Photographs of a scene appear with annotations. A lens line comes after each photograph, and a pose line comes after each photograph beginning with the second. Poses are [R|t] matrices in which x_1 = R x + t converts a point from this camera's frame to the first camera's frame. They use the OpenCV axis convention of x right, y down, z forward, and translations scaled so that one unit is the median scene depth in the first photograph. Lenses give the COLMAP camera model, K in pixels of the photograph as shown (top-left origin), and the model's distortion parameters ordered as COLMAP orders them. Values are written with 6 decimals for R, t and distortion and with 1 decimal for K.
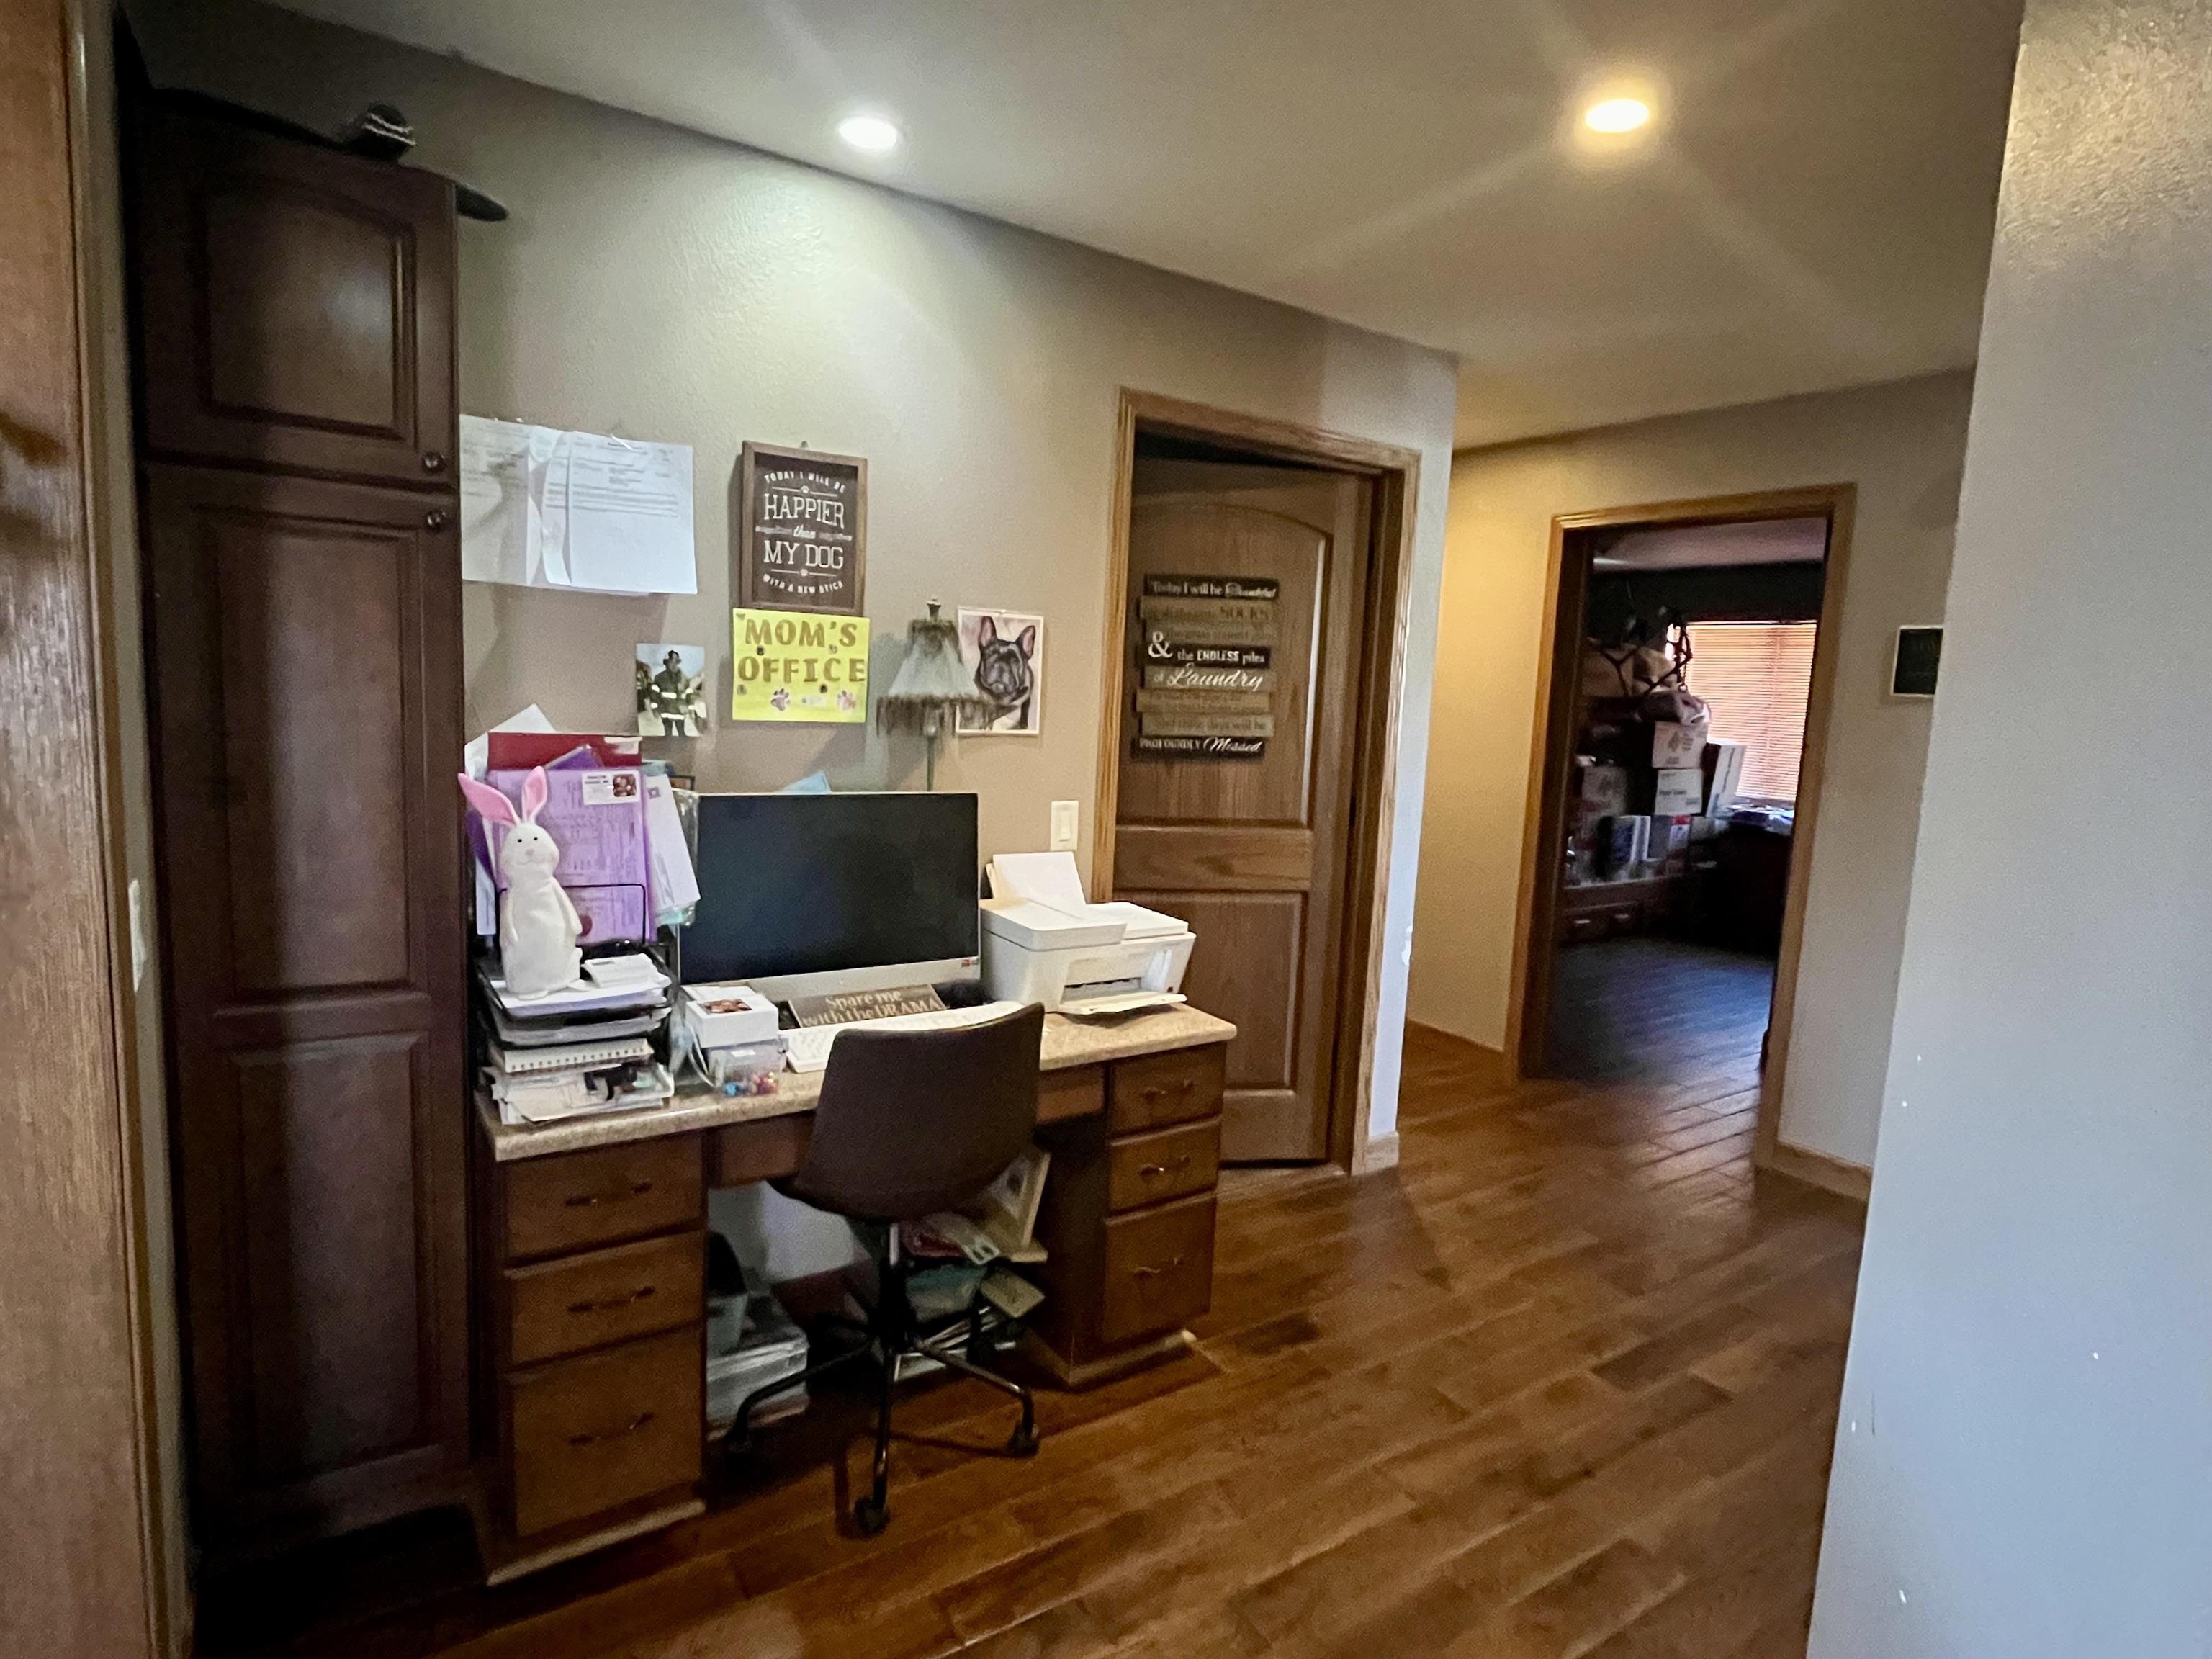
lens RADIAL K [[1162.4, 0, 1099.2], [0, 1162.4, 822.1], [0, 0, 1]] dist [-0.000737, 0.000044]
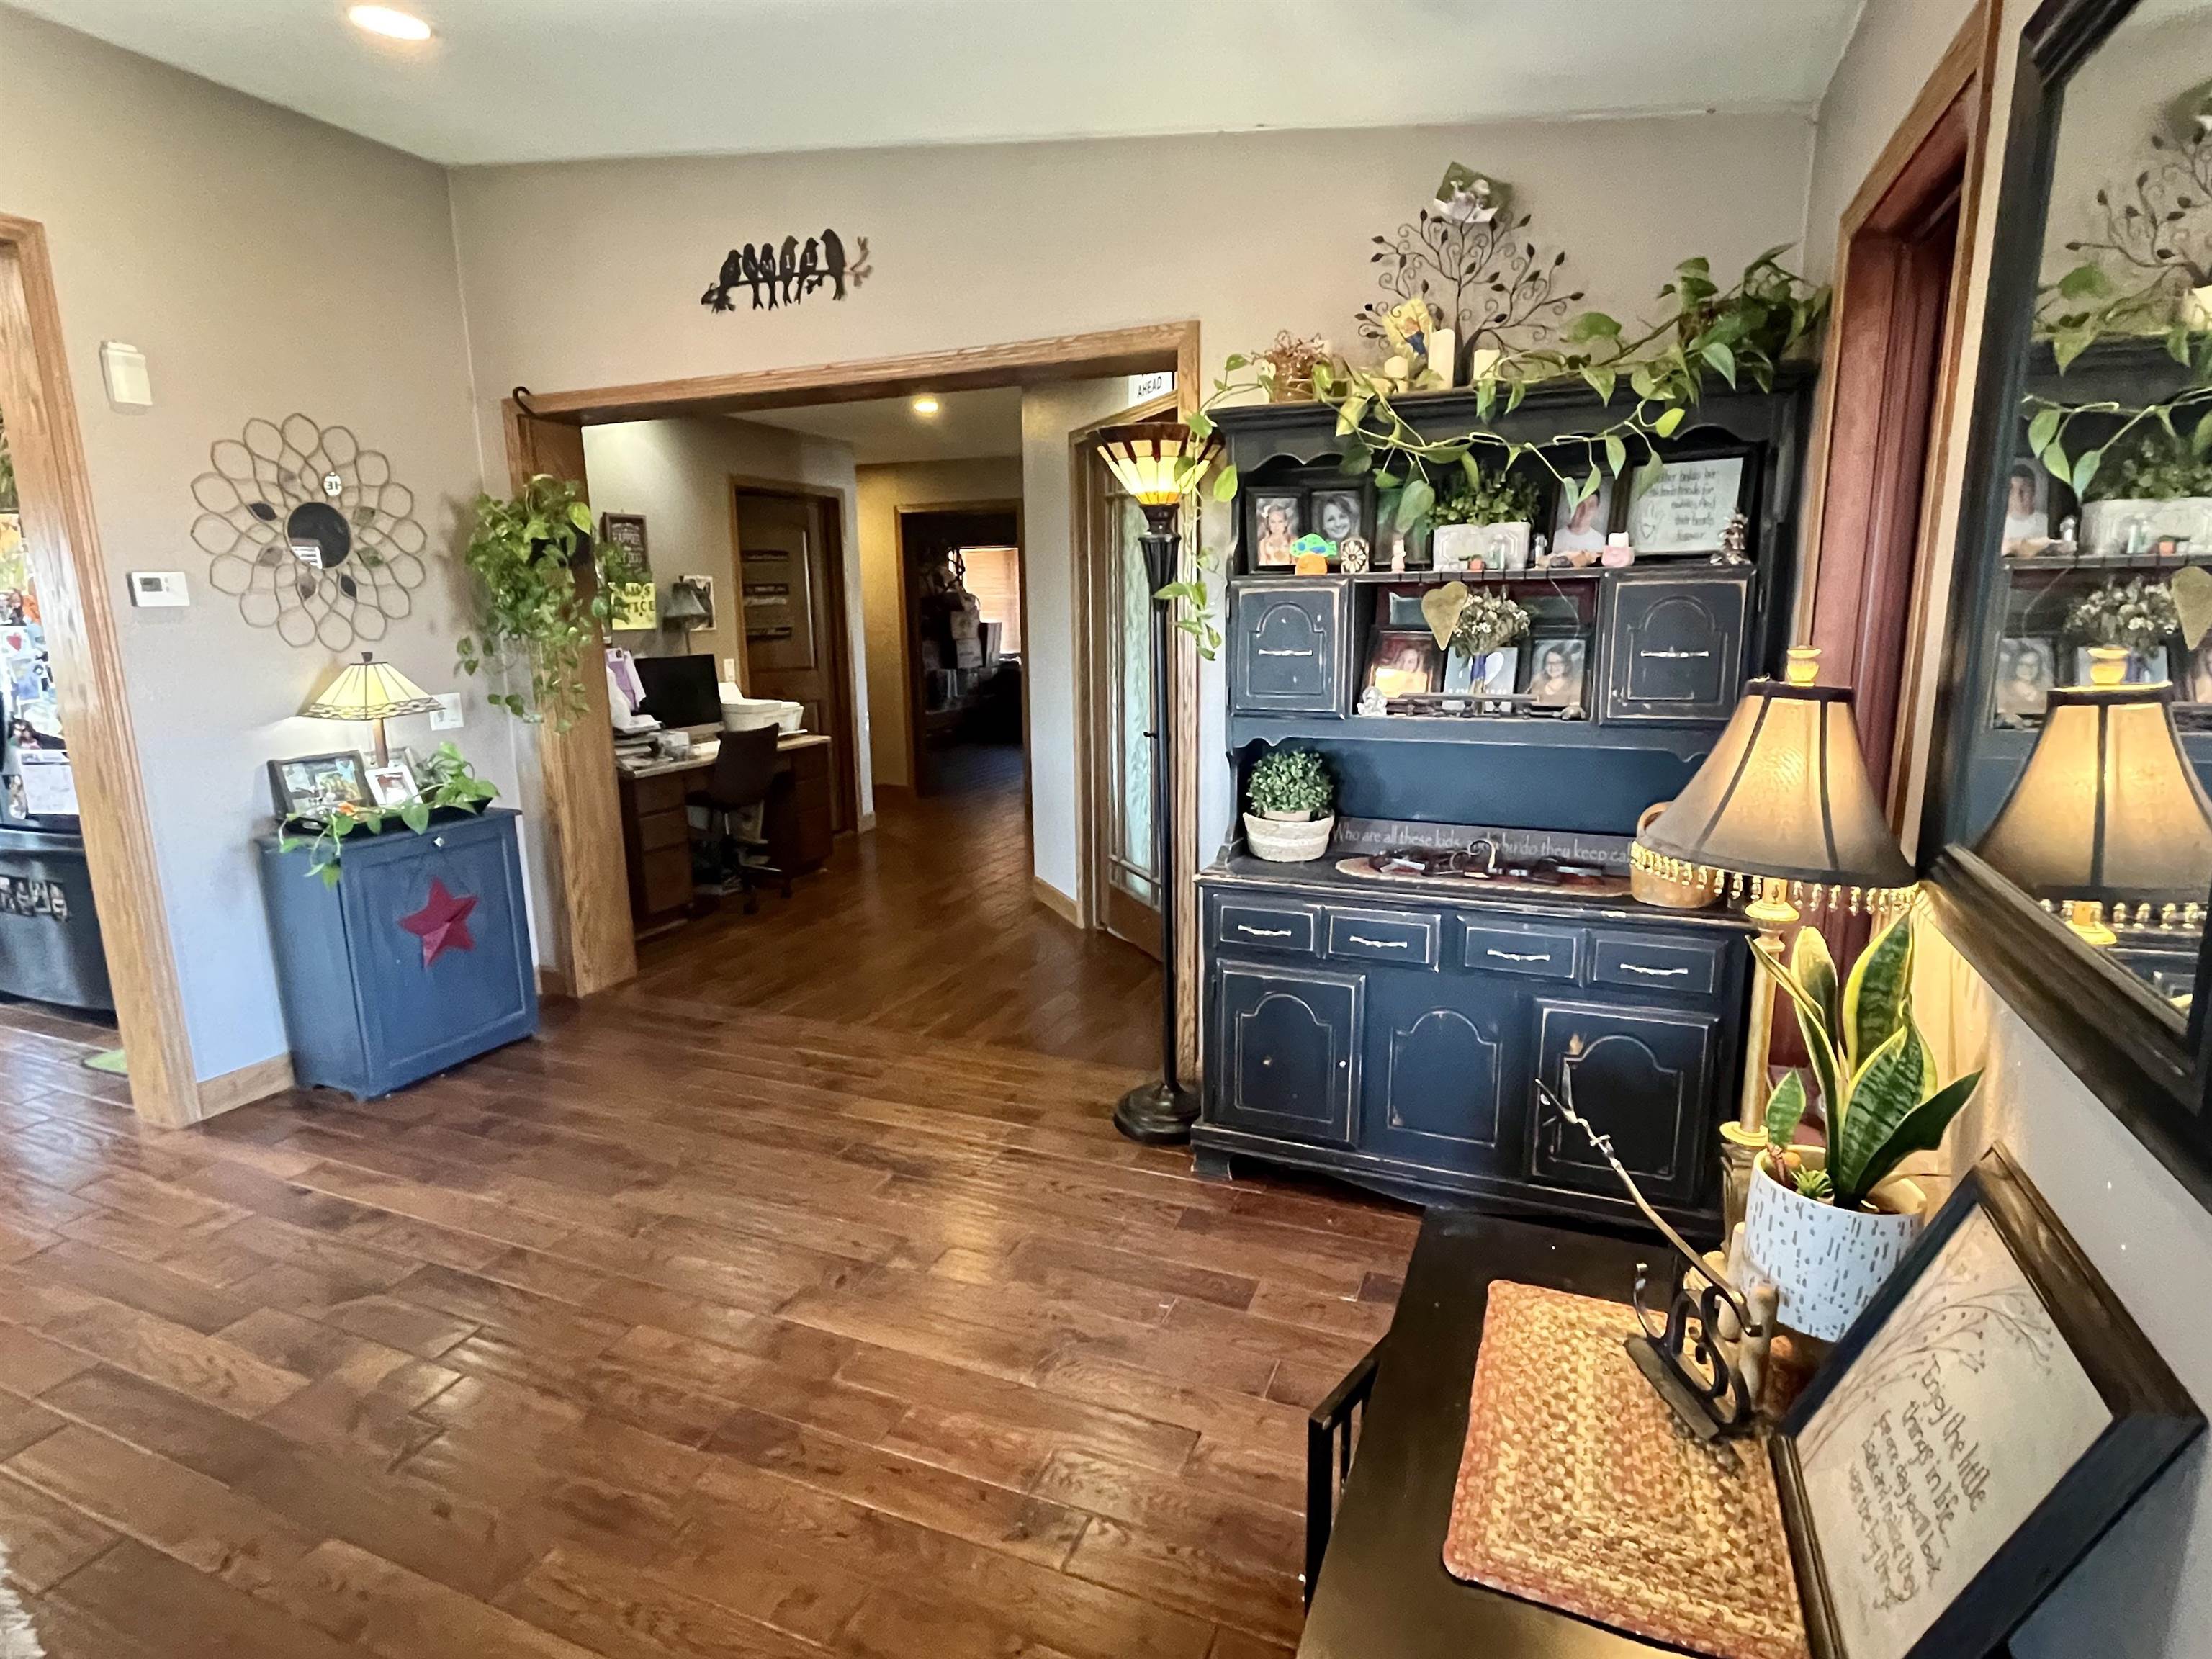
lens RADIAL K [[1159.3, 0, 1108.7], [0, 1159.3, 828.6], [0, 0, 1]] dist [-0.000328, -0.002312]
pose [[0.828732, -0.166677, 0.534249, -0.288638], [0.122300, 0.985484, 0.117741, 0.056016], [-0.546119, -0.032237, 0.837087, -0.552569]]
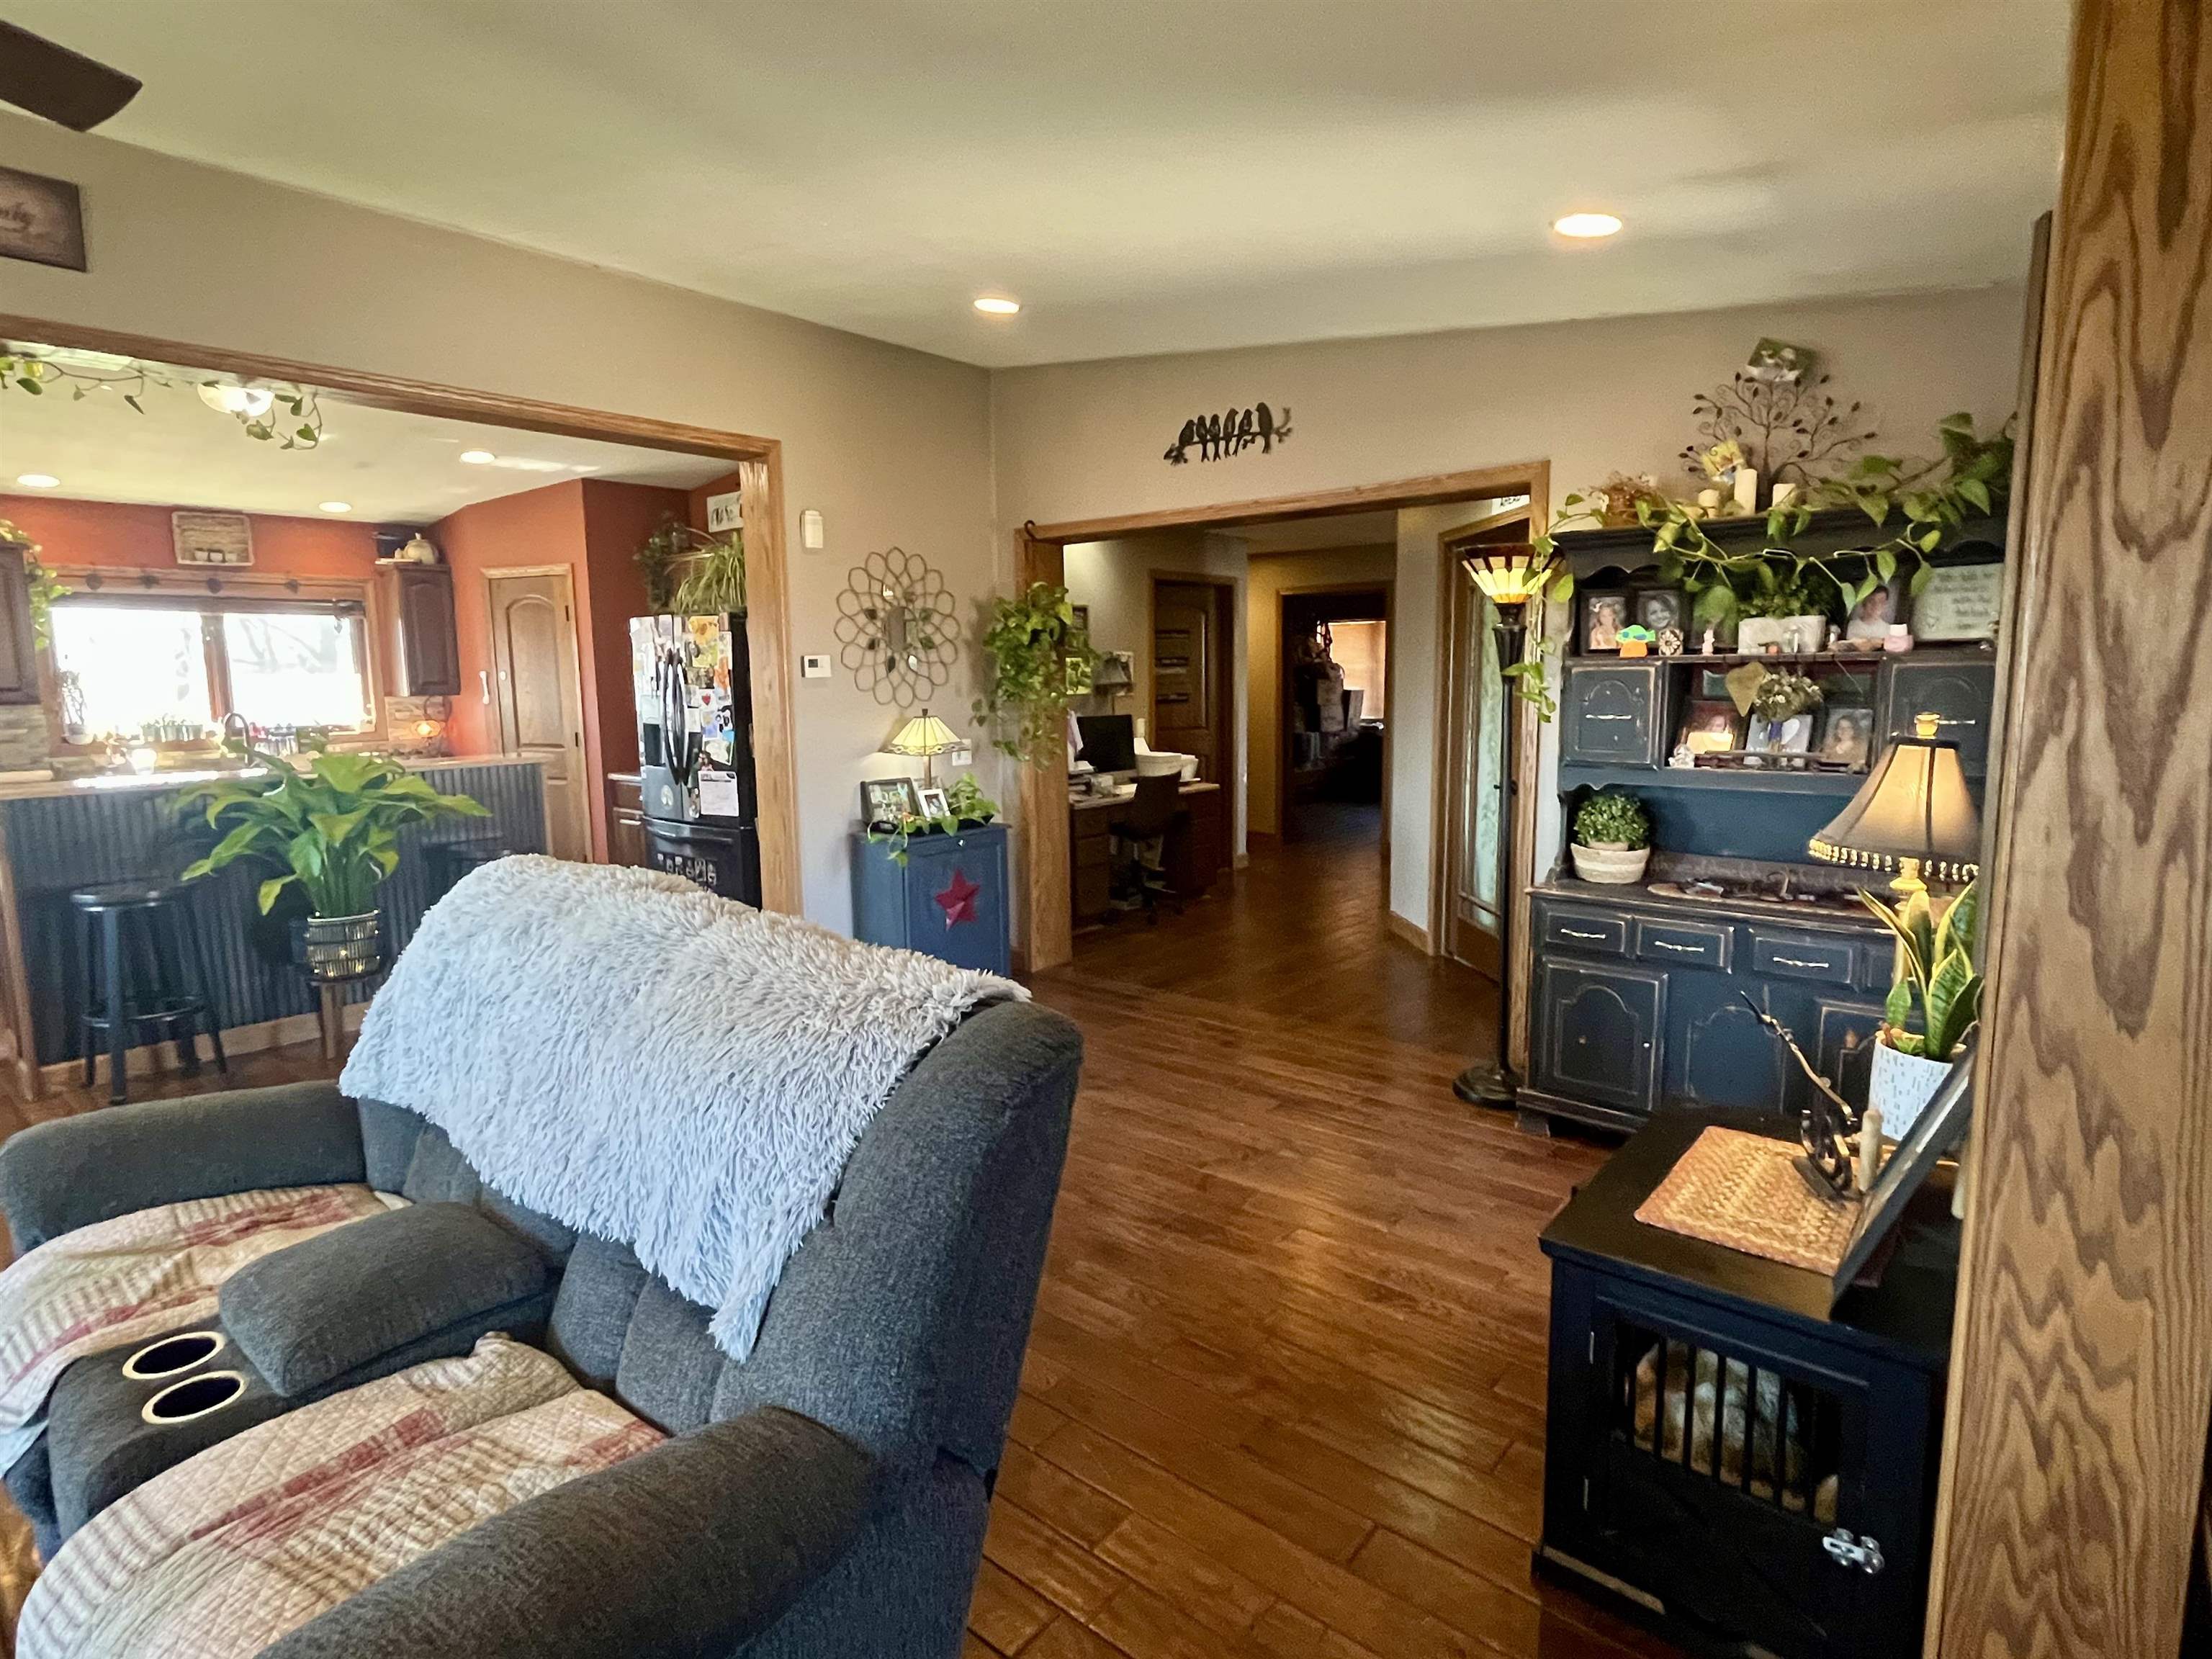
lens RADIAL K [[1159.3, 0, 1100.3], [0, 1159.3, 826.0], [0, 0, 1]] dist [-0.000328, -0.002312]
pose [[0.958077, -0.097661, 0.269353, -0.379405], [0.093707, 0.995219, 0.027531, 0.064183], [-0.270754, -0.001136, 0.962648, -0.692351]]
